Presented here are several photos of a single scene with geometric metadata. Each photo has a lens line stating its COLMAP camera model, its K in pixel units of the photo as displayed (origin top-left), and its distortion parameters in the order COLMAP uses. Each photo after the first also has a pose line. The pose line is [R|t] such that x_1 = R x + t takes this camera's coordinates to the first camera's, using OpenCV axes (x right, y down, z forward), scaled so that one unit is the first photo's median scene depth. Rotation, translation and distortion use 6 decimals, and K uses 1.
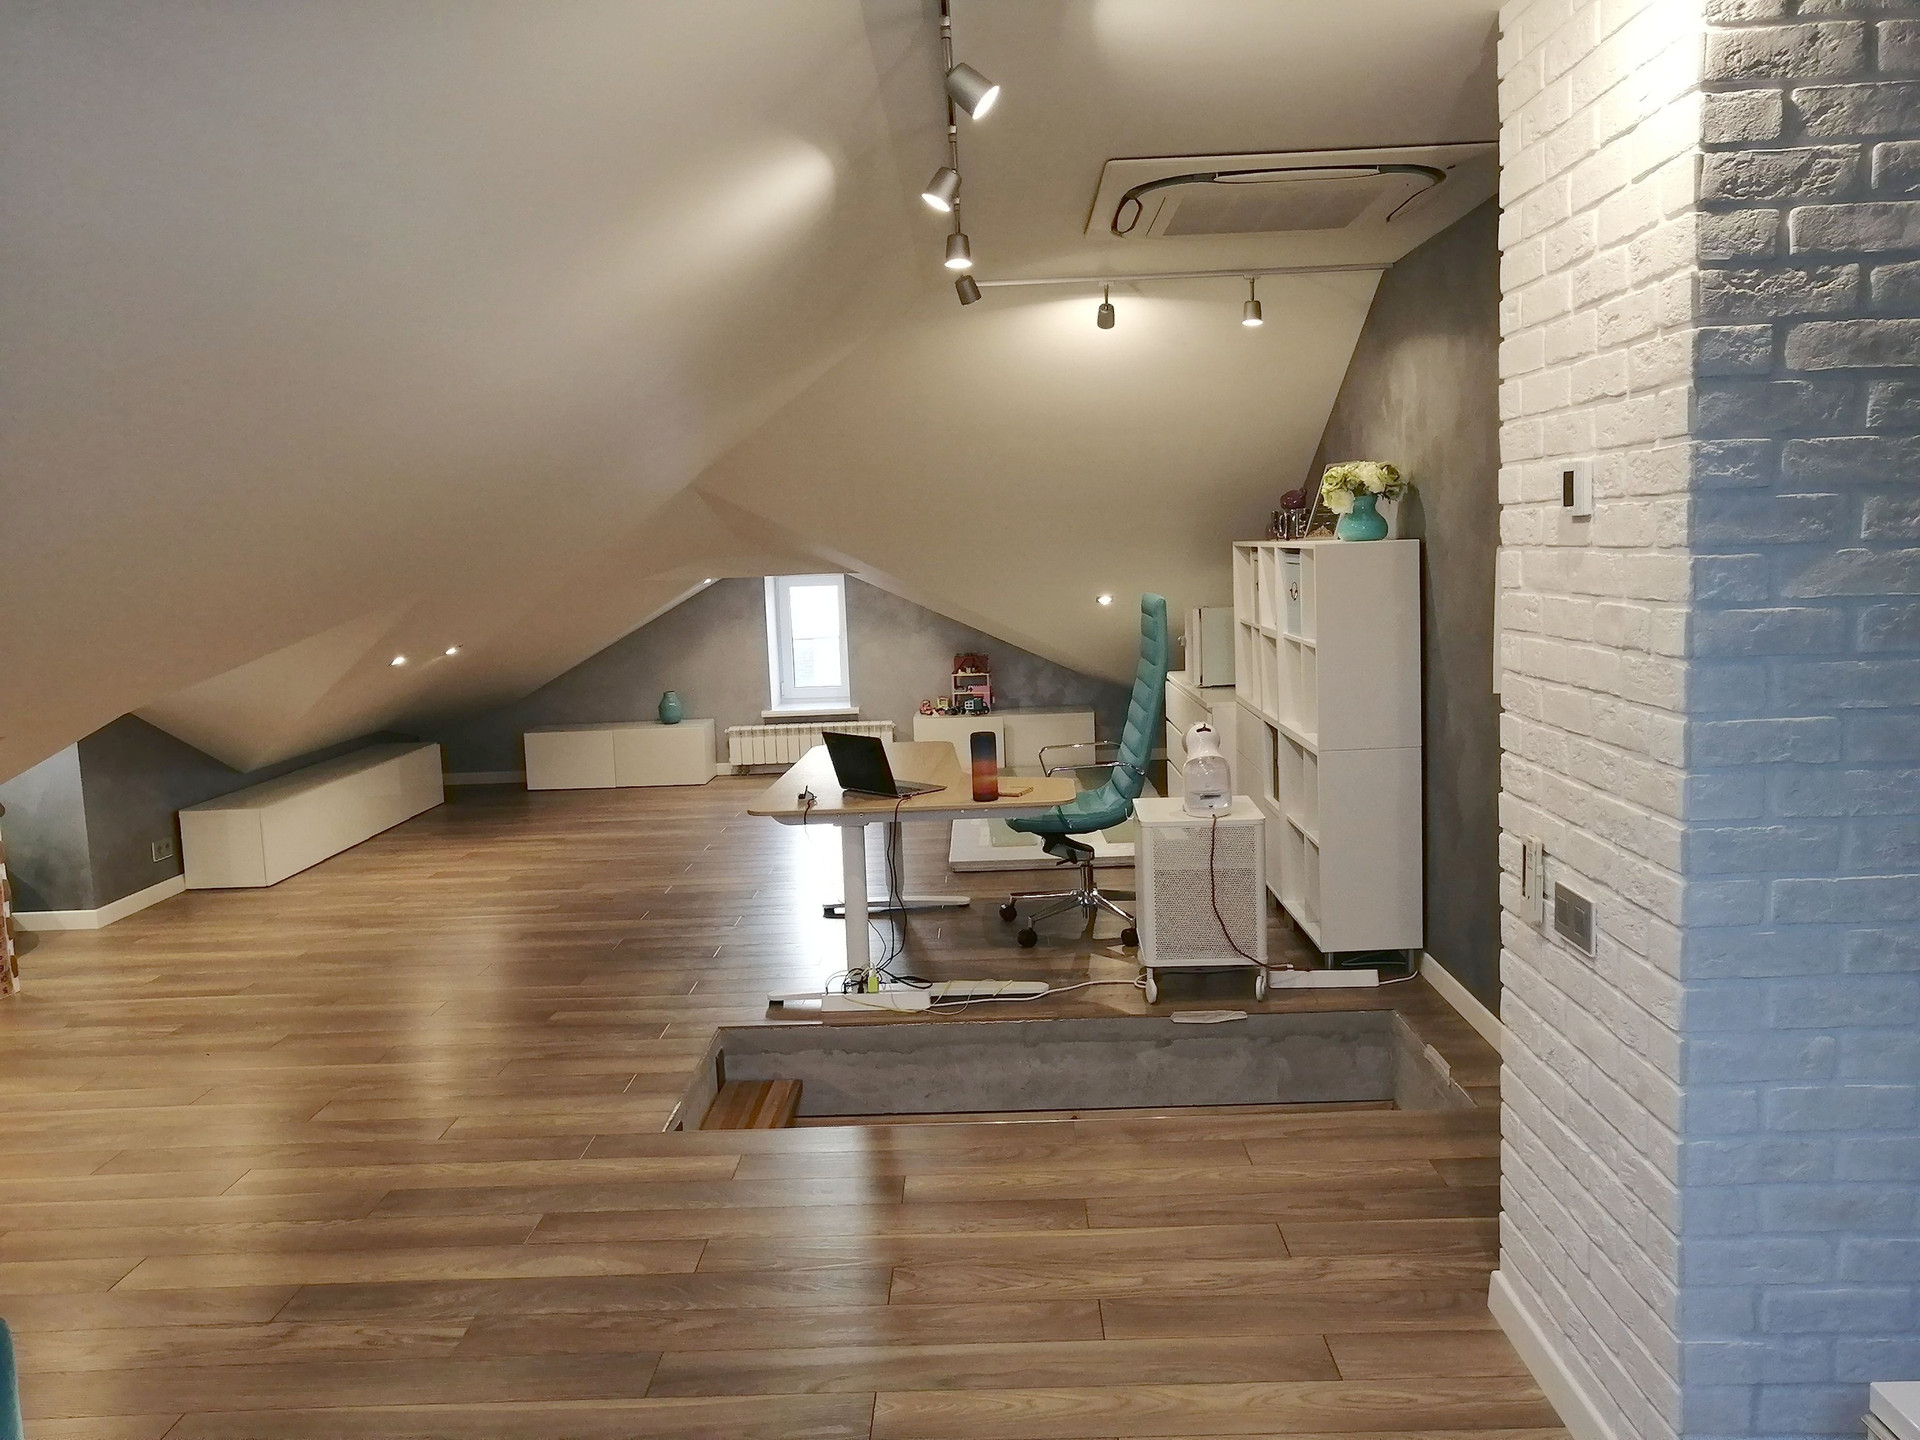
lens RADIAL K [[1515.8, 0, 960.0], [0, 1515.8, 720.0], [0, 0, 1]] dist [-0.045894, 0.091710]
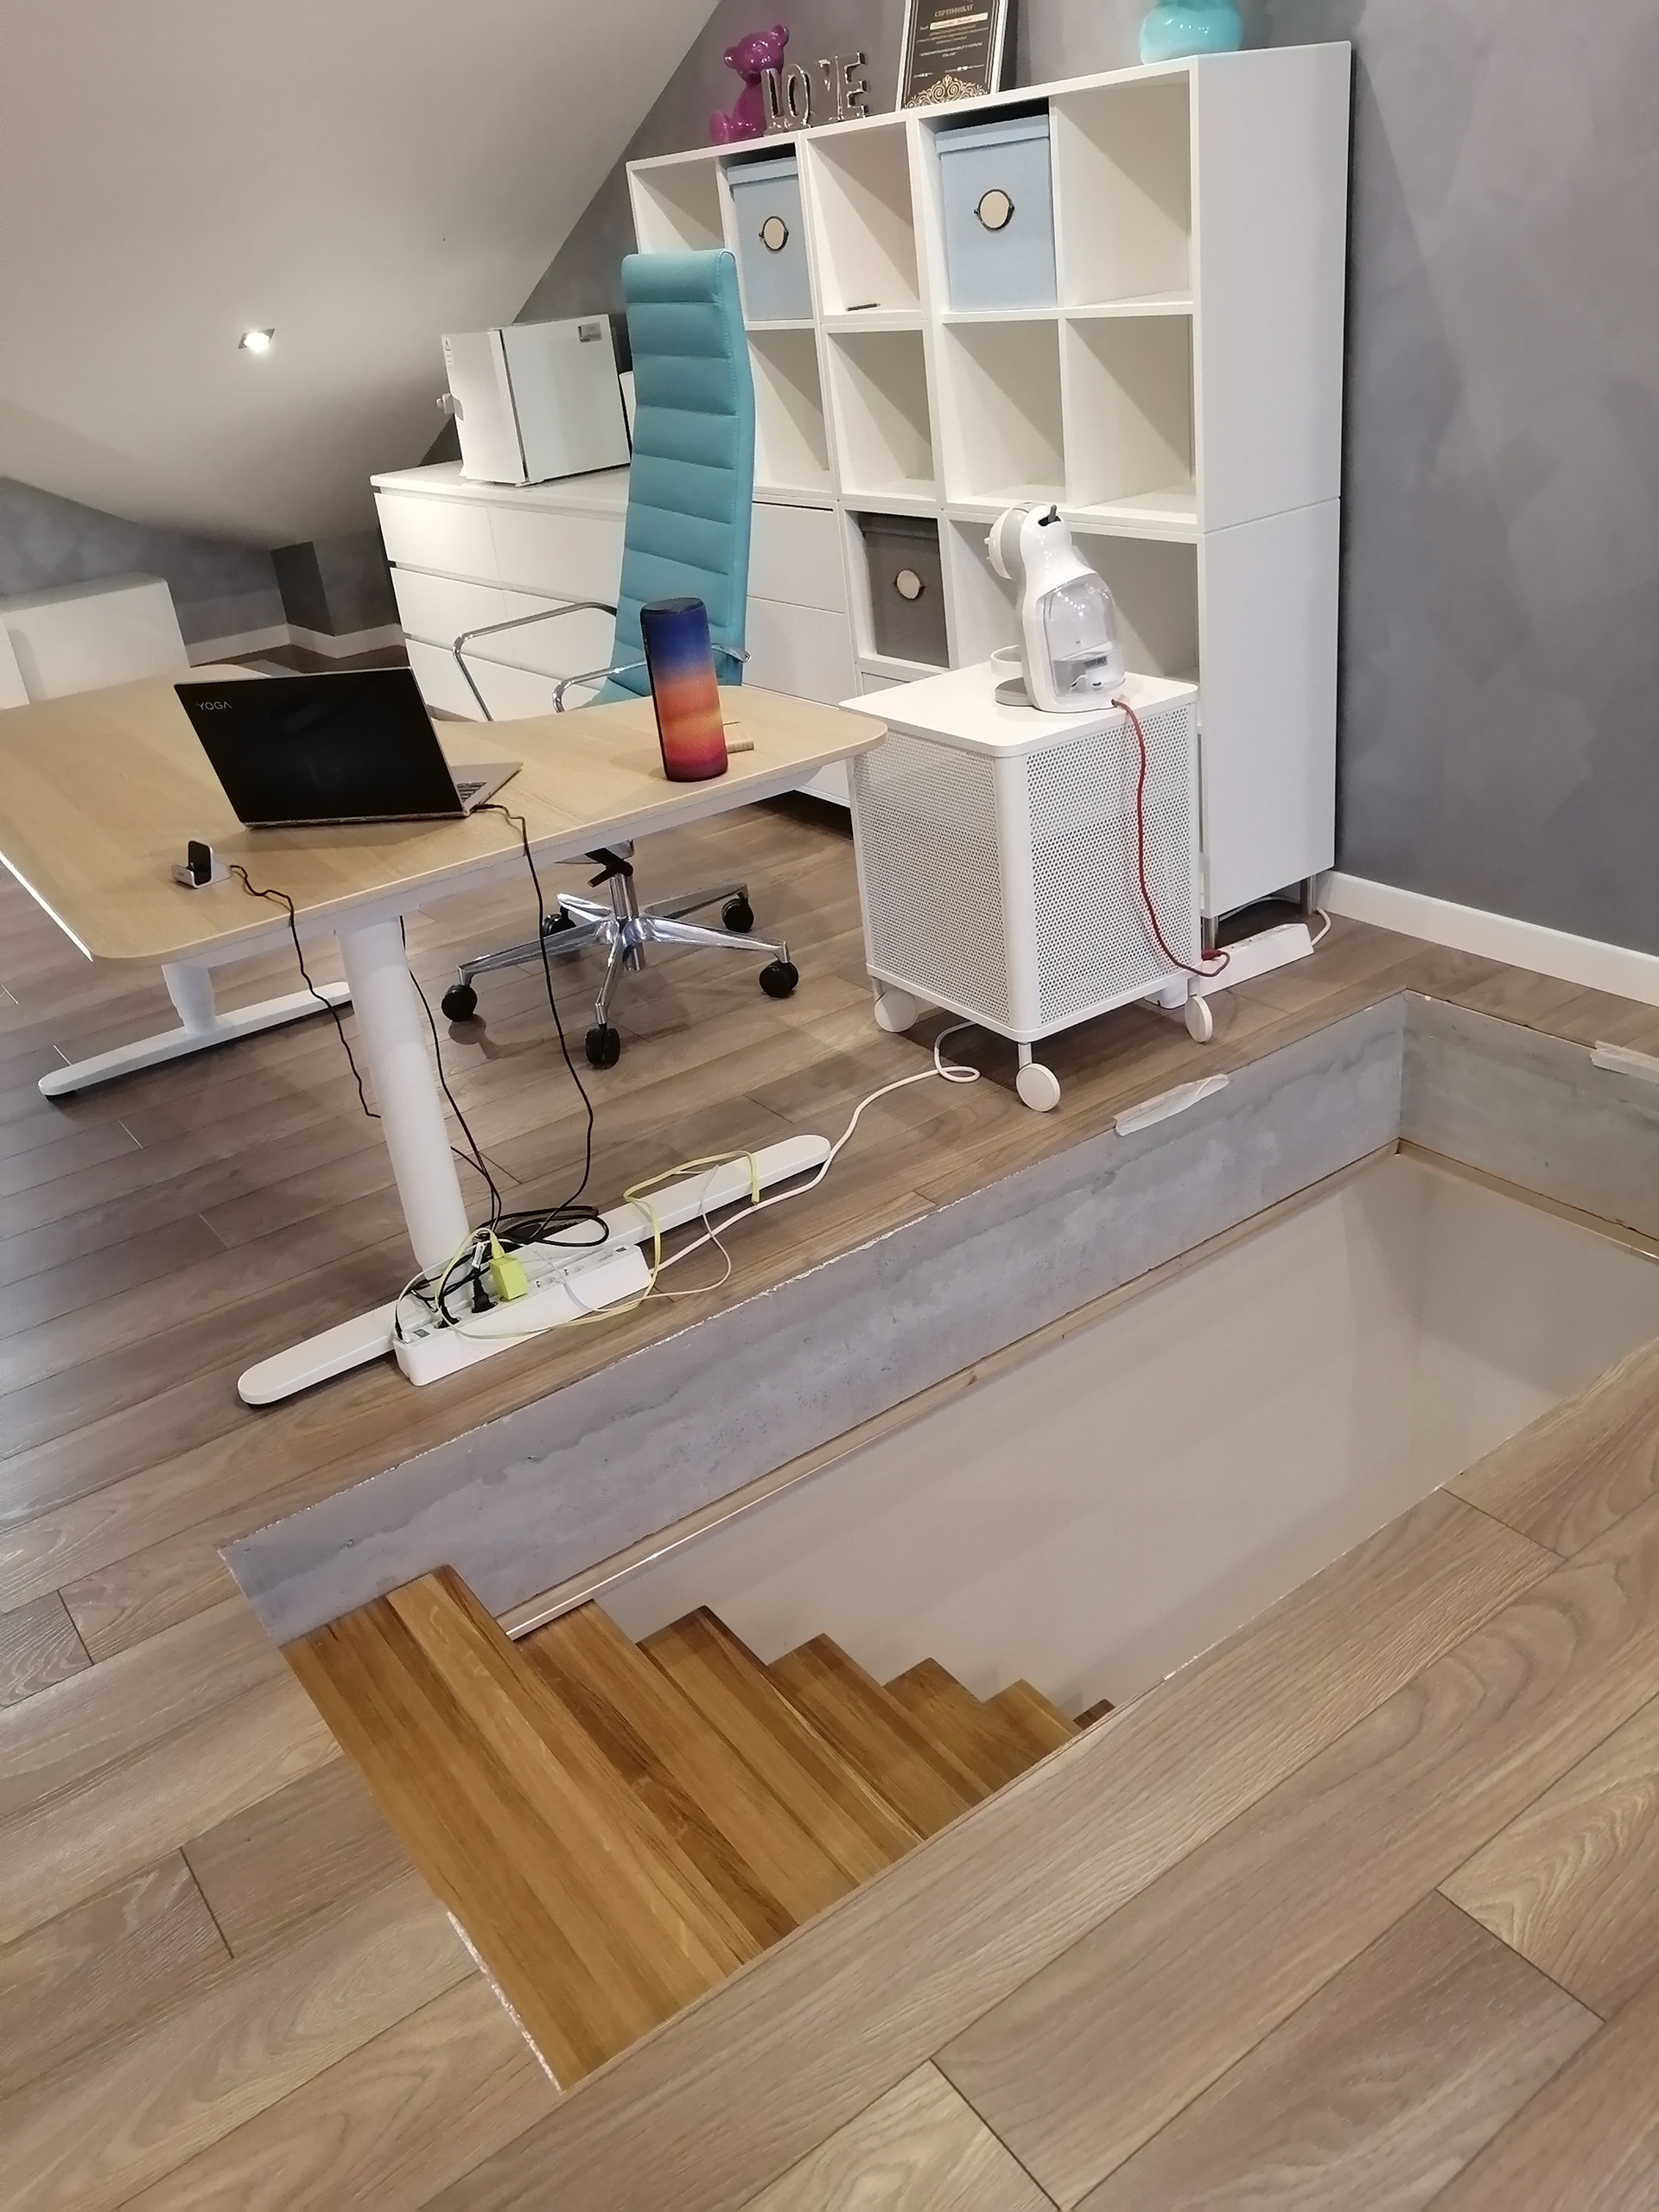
lens RADIAL K [[1746.3, 0, 829.5], [0, 1746.3, 1106.0], [0, 0, 1]] dist [-0.045894, 0.091710]
pose [[0.798916, -0.312578, 0.513836, -0.158551], [0.143419, 0.928704, 0.341964, -0.013351], [-0.584092, -0.199507, 0.786787, 0.425641]]
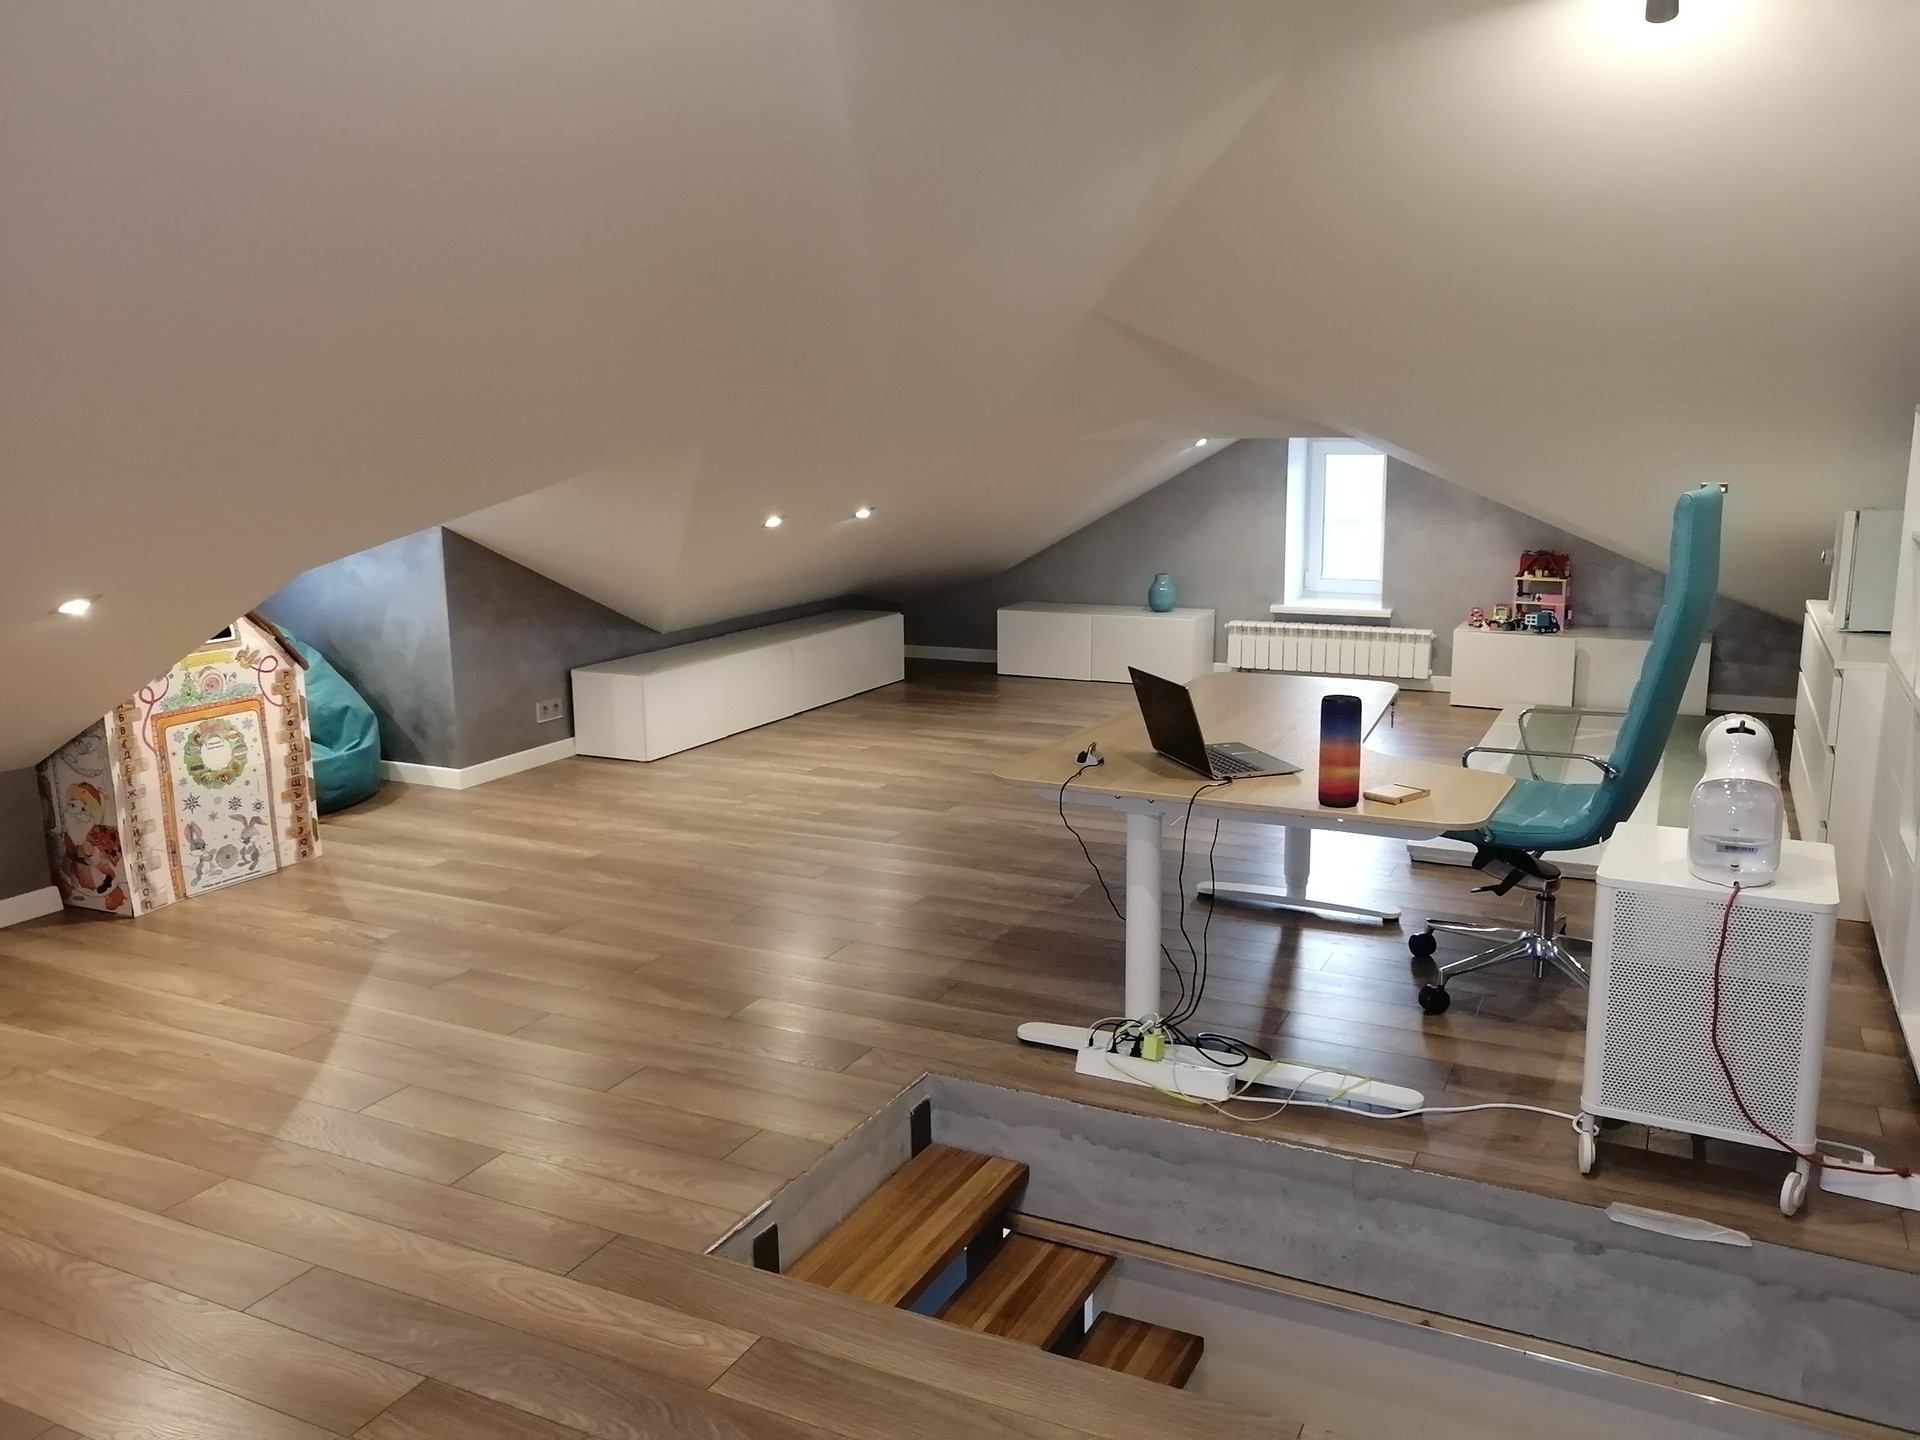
lens RADIAL K [[1515.8, 0, 960.0], [0, 1515.8, 720.0], [0, 0, 1]] dist [-0.045894, 0.091710]
pose [[0.904413, 0.110581, -0.412079, 0.092991], [-0.073642, 0.991793, 0.104521, -0.025668], [0.420254, -0.064184, 0.905134, 0.261283]]
